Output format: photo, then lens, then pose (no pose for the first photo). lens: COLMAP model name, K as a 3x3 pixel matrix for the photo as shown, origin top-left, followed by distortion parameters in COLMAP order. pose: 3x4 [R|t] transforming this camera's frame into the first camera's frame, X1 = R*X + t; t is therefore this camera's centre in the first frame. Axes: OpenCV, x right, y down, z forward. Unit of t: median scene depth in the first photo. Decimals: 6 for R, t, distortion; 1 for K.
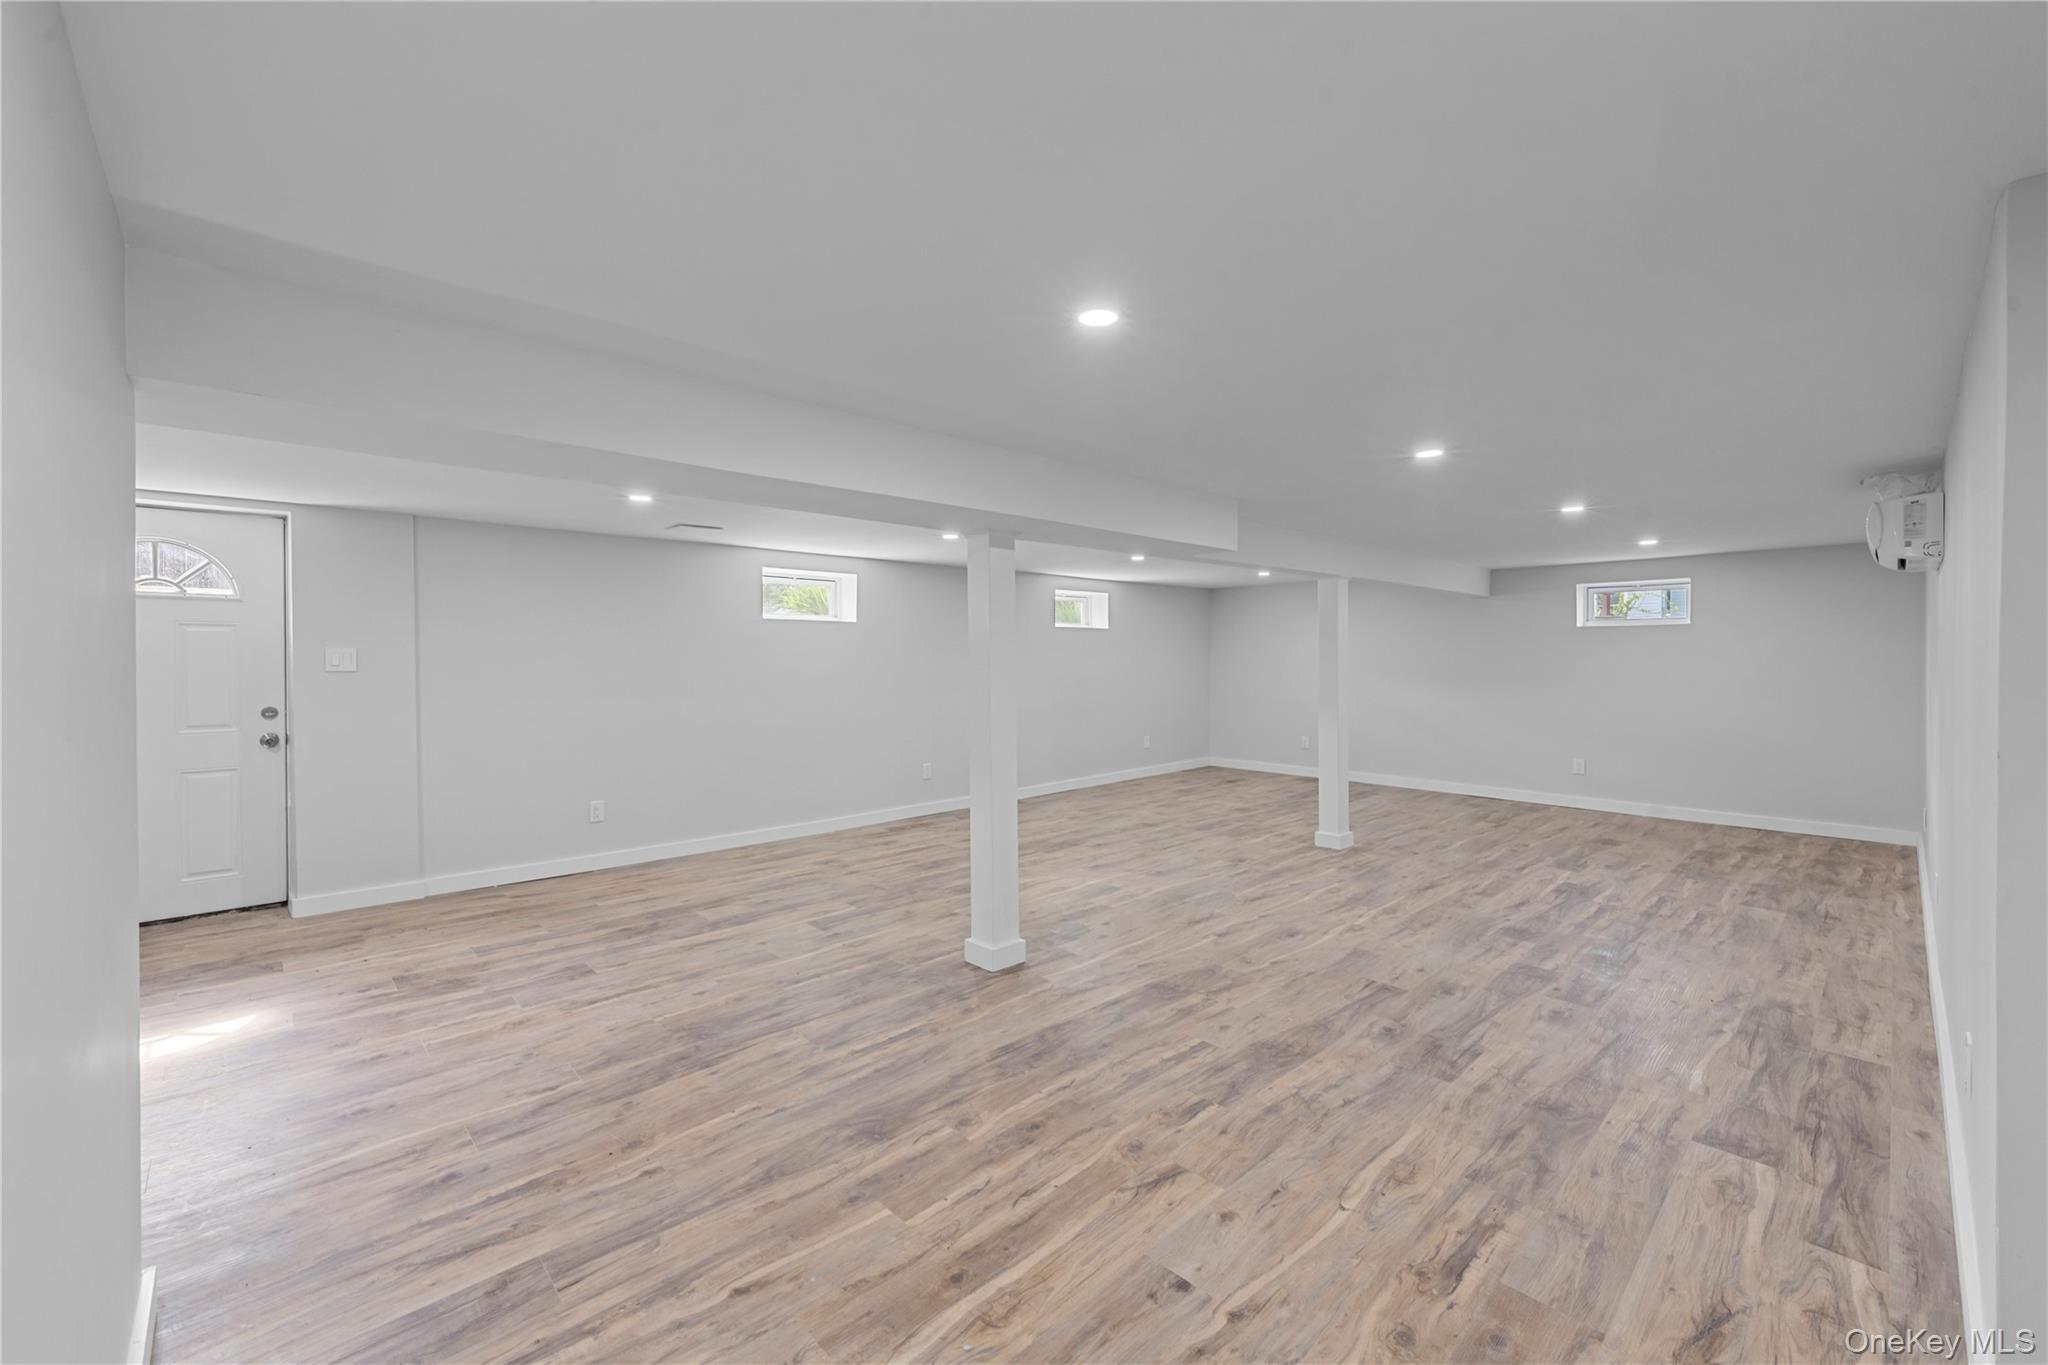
lens RADIAL K [[831.9, 0, 1032.4], [0, 831.9, 666.8], [0, 0, 1]] dist [0.002166, -0.000460]
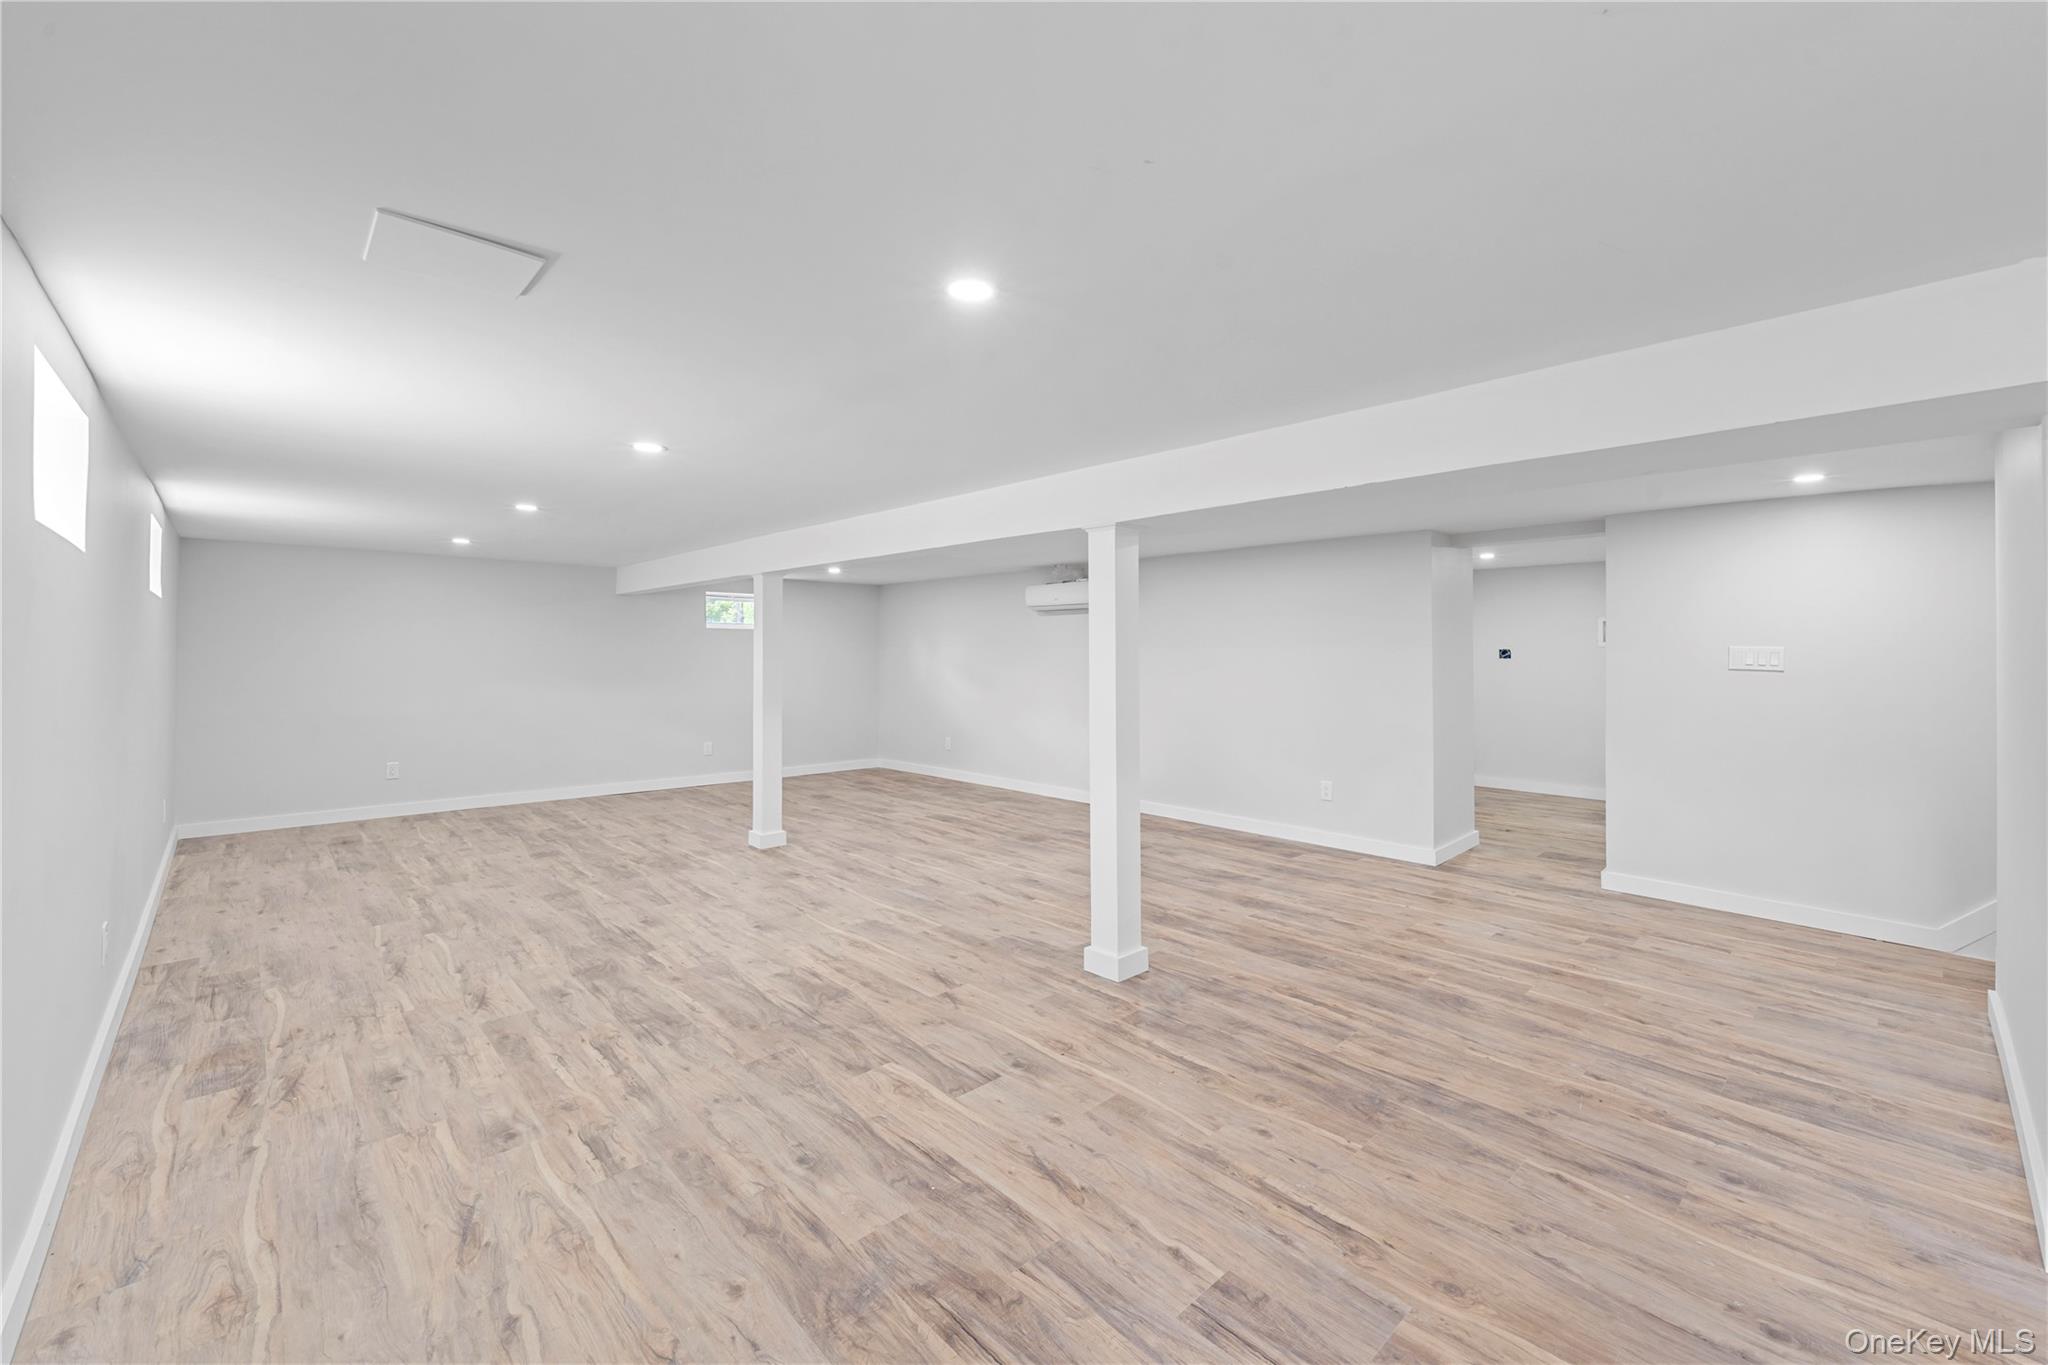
lens RADIAL K [[831.9, 0, 1032.1], [0, 831.9, 673.4], [0, 0, 1]] dist [0.002166, -0.000460]
pose [[0.007831, -0.021078, 0.999747, -1.341268], [0.009666, 0.999733, 0.021002, -0.017282], [-0.999923, 0.009499, 0.008033, 1.449049]]
